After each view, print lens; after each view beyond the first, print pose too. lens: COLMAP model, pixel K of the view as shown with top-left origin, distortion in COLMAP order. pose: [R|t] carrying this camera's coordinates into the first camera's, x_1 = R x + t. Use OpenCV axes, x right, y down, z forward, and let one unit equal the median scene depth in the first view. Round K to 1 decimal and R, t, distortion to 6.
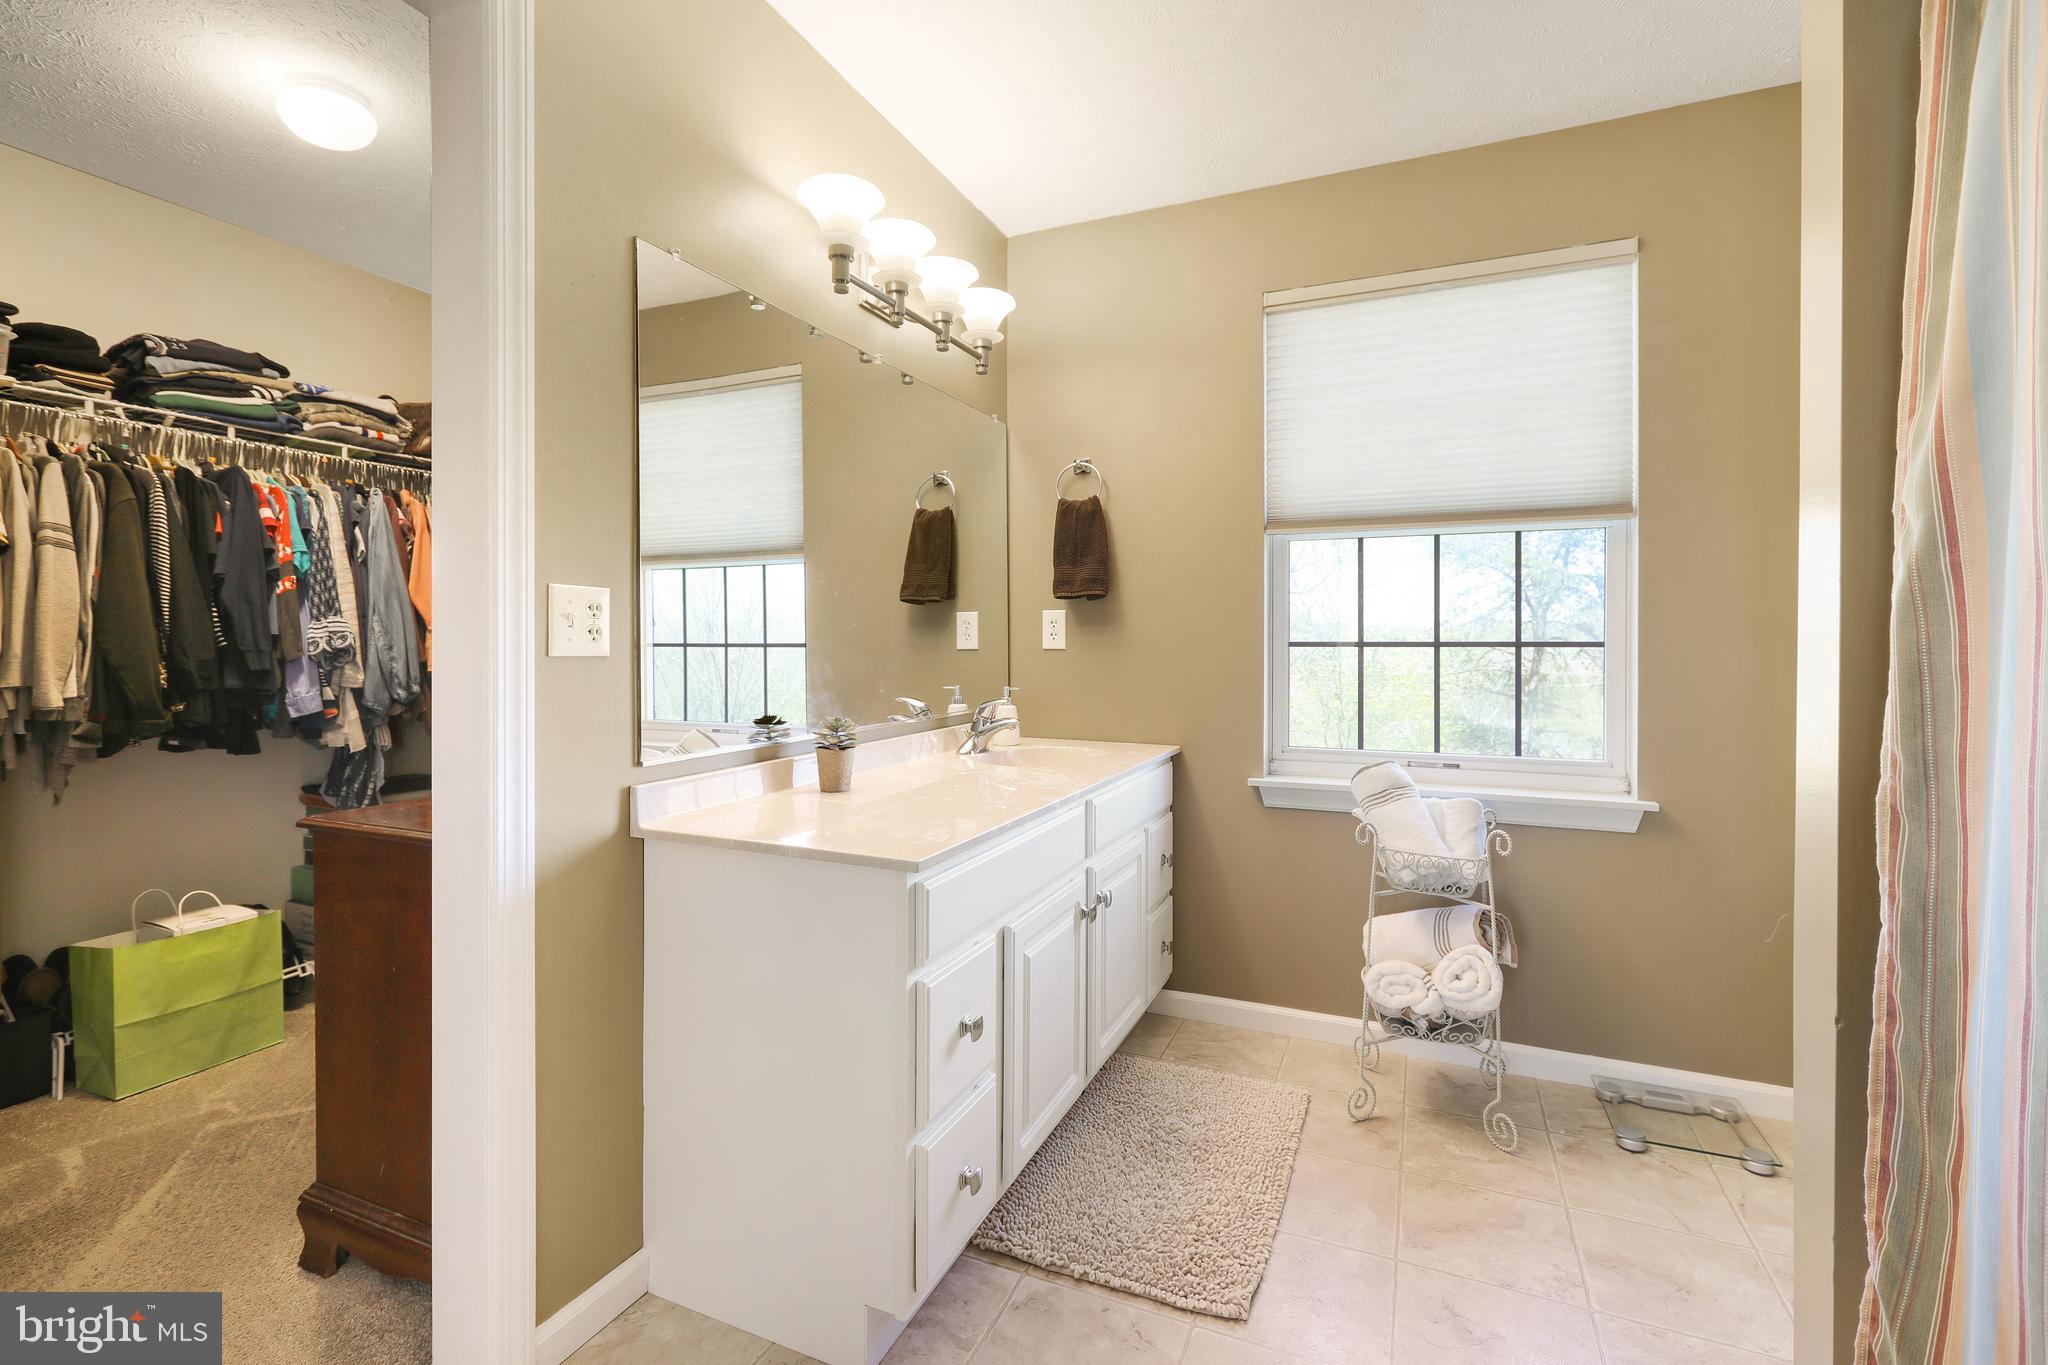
lens RADIAL K [[921.7, 0, 1019.7], [0, 921.7, 647.0], [0, 0, 1]] dist [-0.001444, 0.001129]
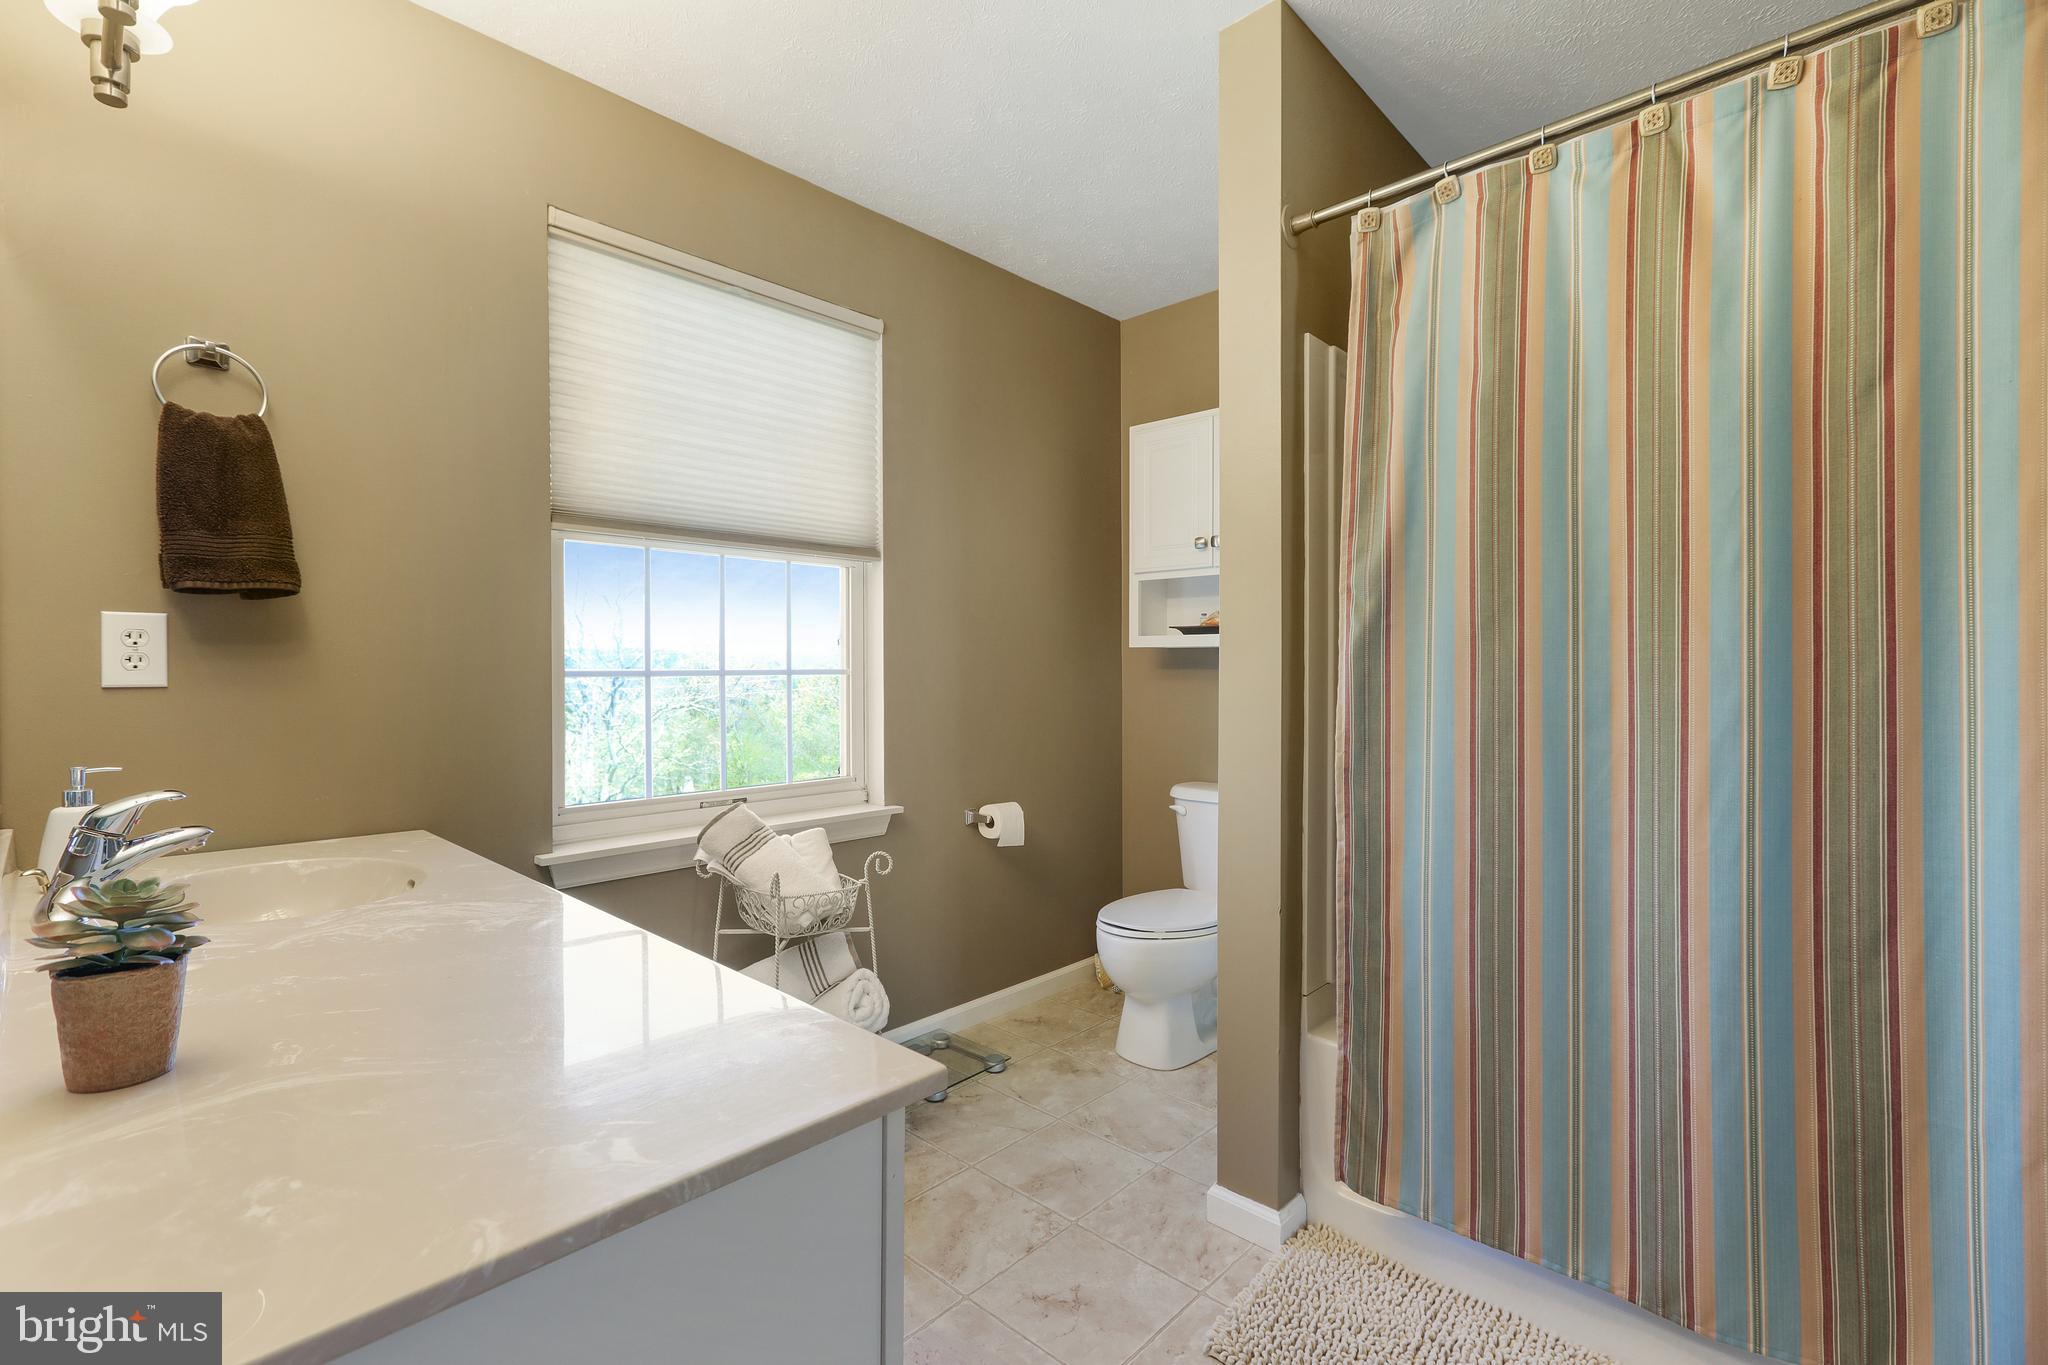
lens RADIAL K [[921.7, 0, 1022.6], [0, 921.7, 673.8], [0, 0, 1]] dist [-0.001444, 0.001129]
pose [[0.328906, -0.007504, 0.944333, -0.360704], [0.007334, 0.999959, 0.005391, -0.005373], [-0.944334, 0.005152, 0.328948, 0.444381]]
